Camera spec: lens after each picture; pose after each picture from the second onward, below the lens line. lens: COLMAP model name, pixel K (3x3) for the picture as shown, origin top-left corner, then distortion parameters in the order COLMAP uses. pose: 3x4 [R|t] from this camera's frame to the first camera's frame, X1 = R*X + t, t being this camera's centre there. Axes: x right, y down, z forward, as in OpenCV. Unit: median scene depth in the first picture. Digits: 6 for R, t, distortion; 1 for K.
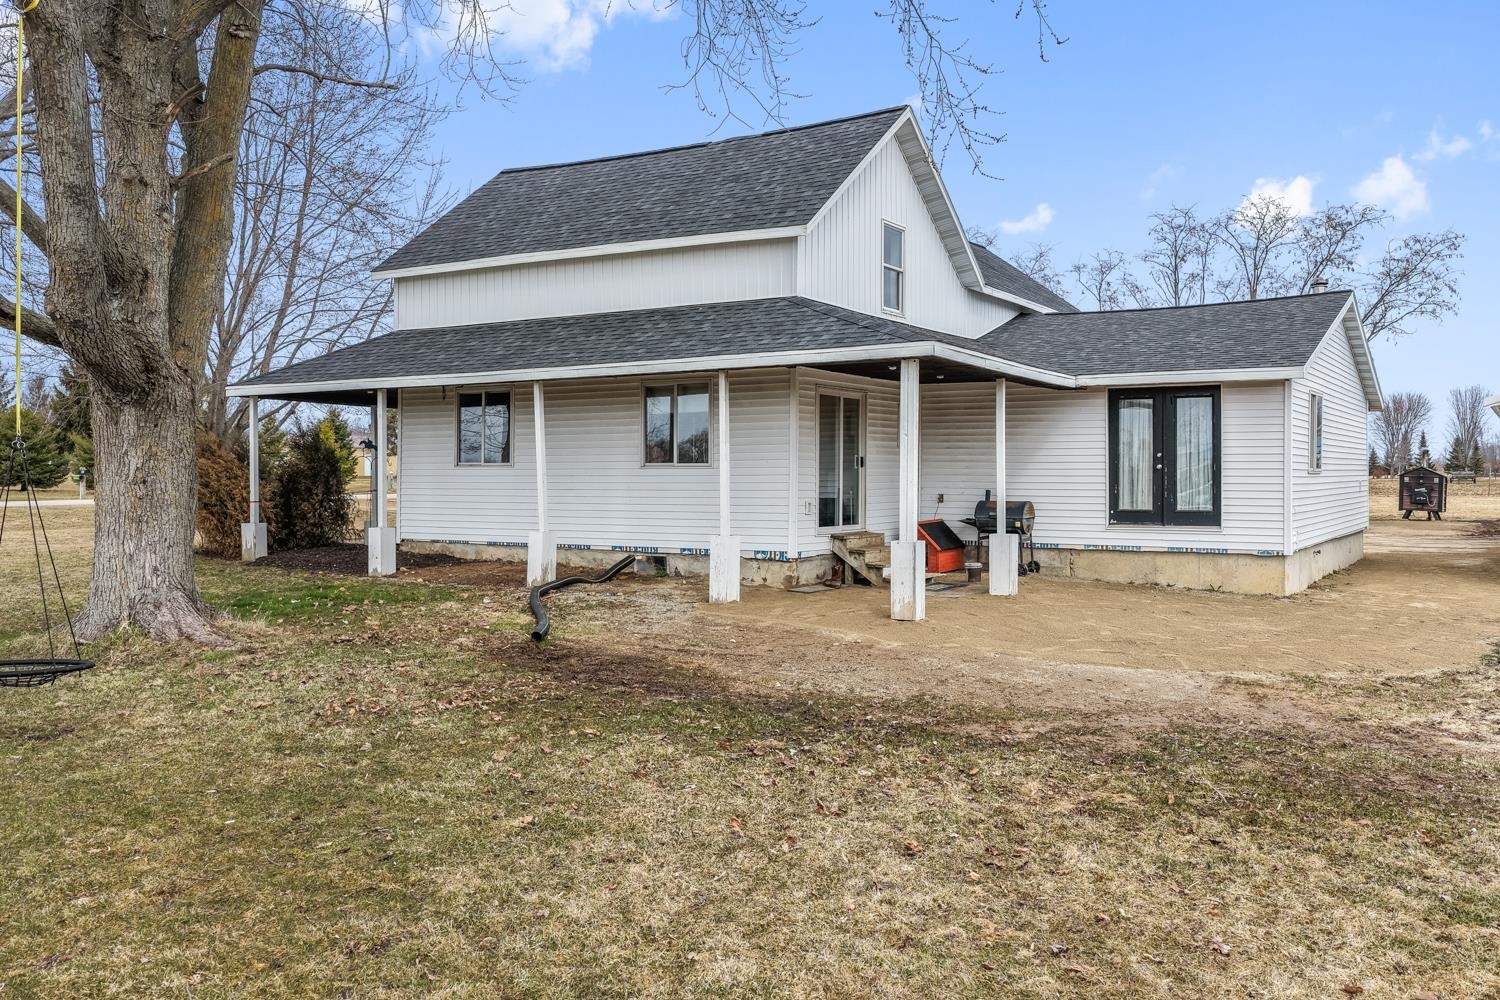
lens RADIAL K [[1240.4, 0, 753.8], [0, 1240.4, 488.1], [0, 0, 1]] dist [-0.012032, 0.033757]
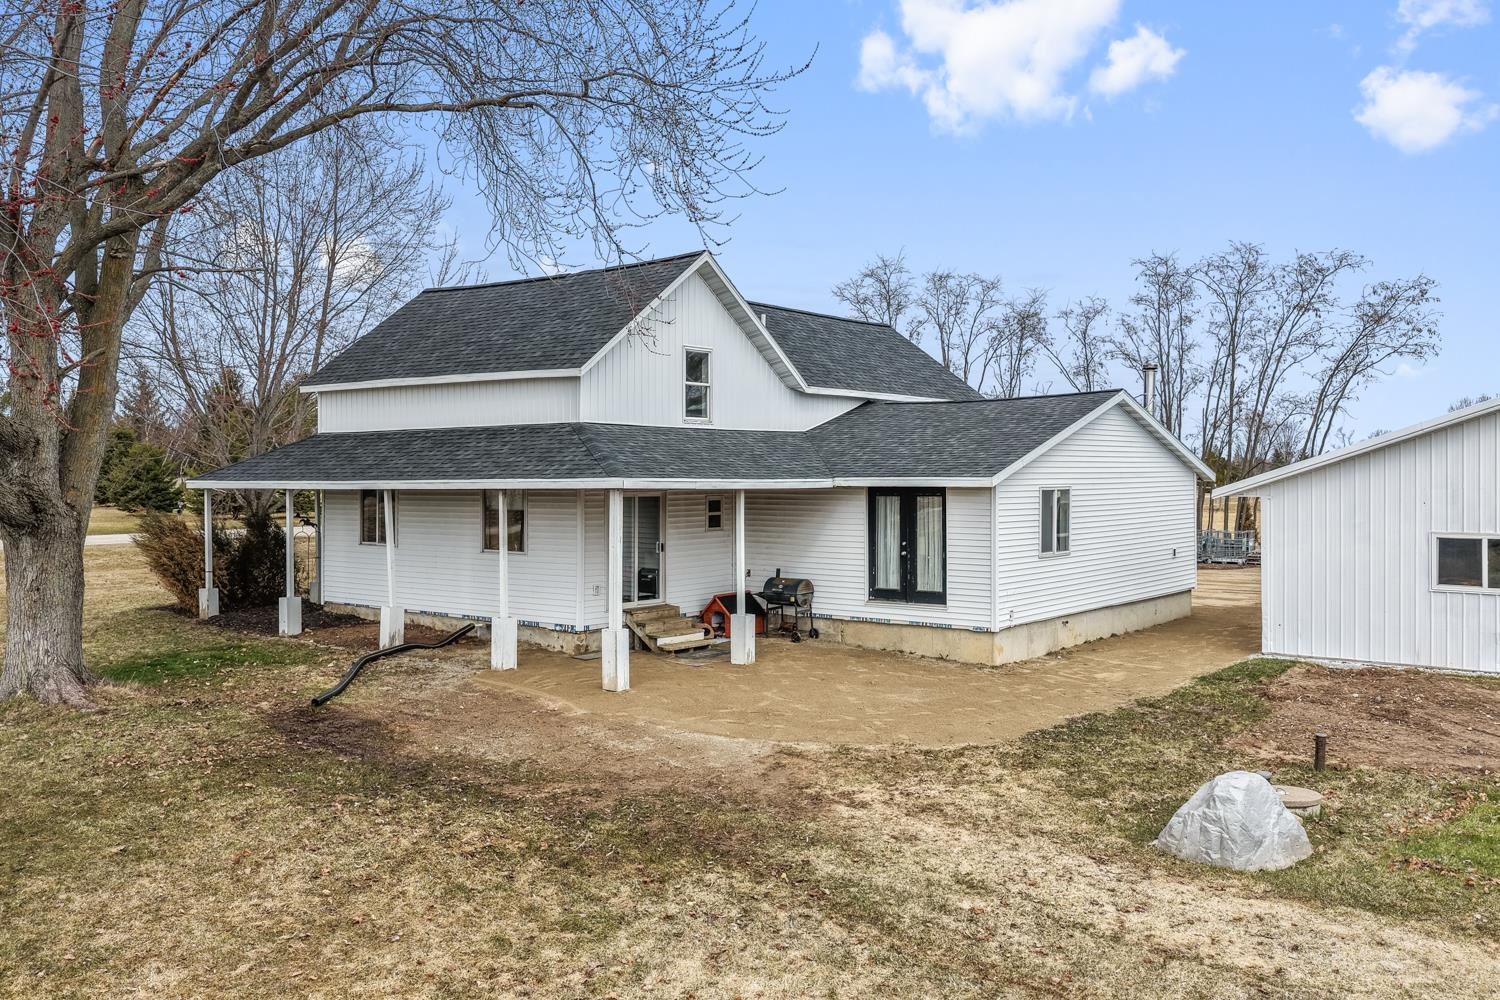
lens RADIAL K [[1240.4, 0, 748.2], [0, 1240.4, 501.6], [0, 0, 1]] dist [-0.012032, 0.033757]
pose [[0.993133, -0.000368, -0.116994, 0.325255], [0.001501, 0.999953, 0.009598, -0.080500], [0.116985, -0.009708, 0.993086, -0.207325]]
